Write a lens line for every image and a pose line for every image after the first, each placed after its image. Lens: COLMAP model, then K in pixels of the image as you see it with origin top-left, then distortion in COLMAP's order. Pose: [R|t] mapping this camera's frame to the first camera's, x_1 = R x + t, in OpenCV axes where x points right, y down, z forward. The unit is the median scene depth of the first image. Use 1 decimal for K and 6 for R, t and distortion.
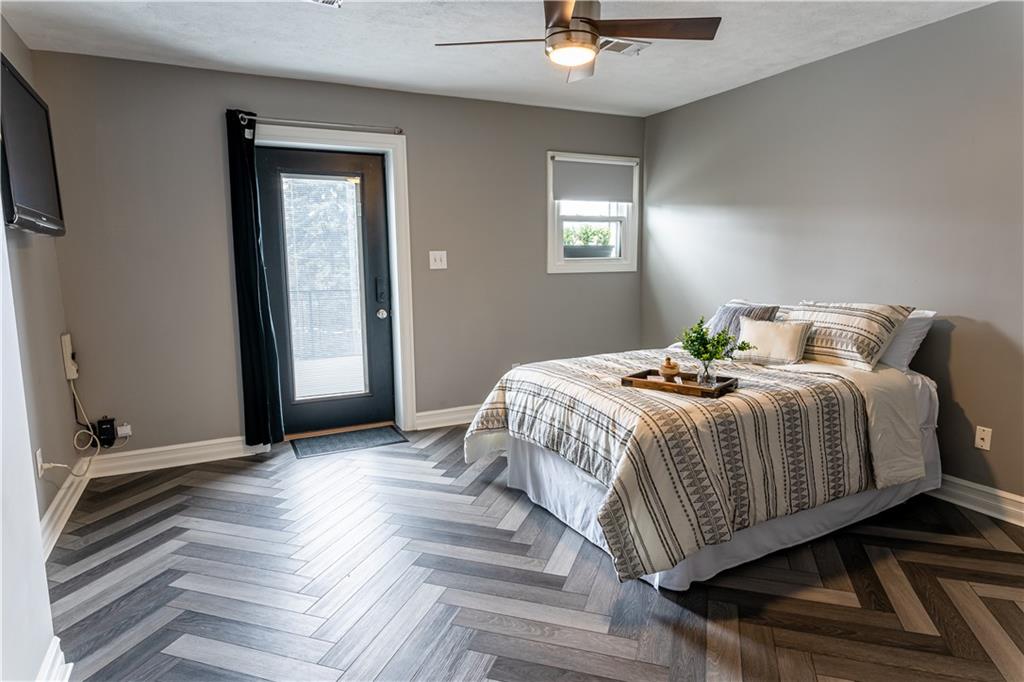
lens RADIAL K [[593.7, 0, 508.0], [0, 593.7, 342.3], [0, 0, 1]] dist [0.002902, -0.002756]
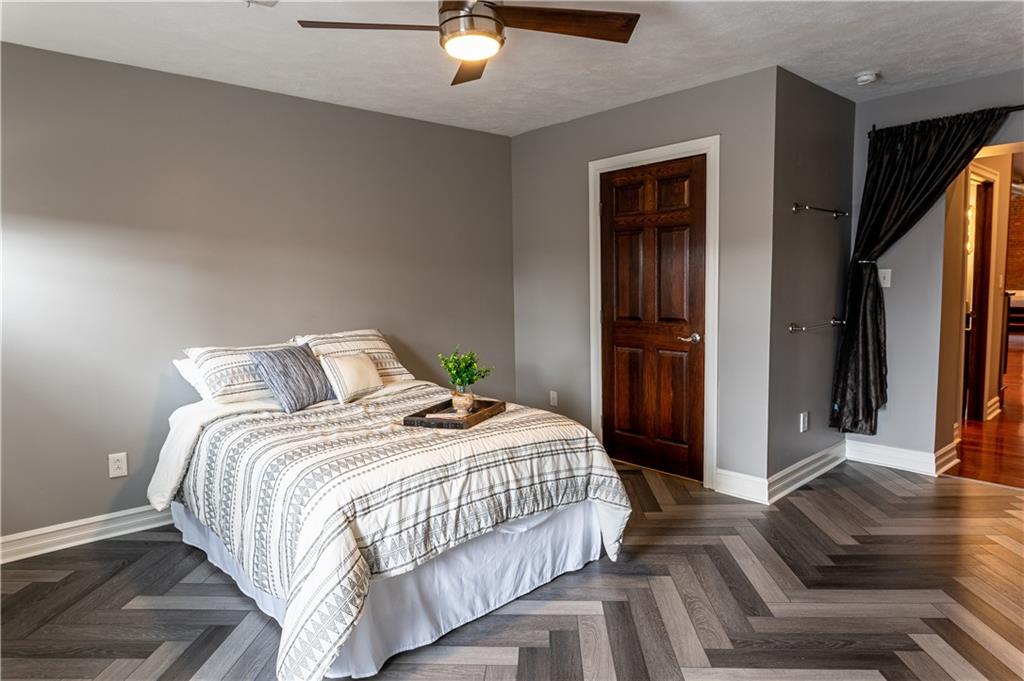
lens RADIAL K [[593.7, 0, 512.8], [0, 593.7, 339.4], [0, 0, 1]] dist [0.002902, -0.002756]
pose [[-0.258572, -0.073270, 0.963209, -0.666461], [0.160898, 0.979924, 0.117735, -0.151015], [-0.952498, 0.185422, -0.241592, 1.096160]]
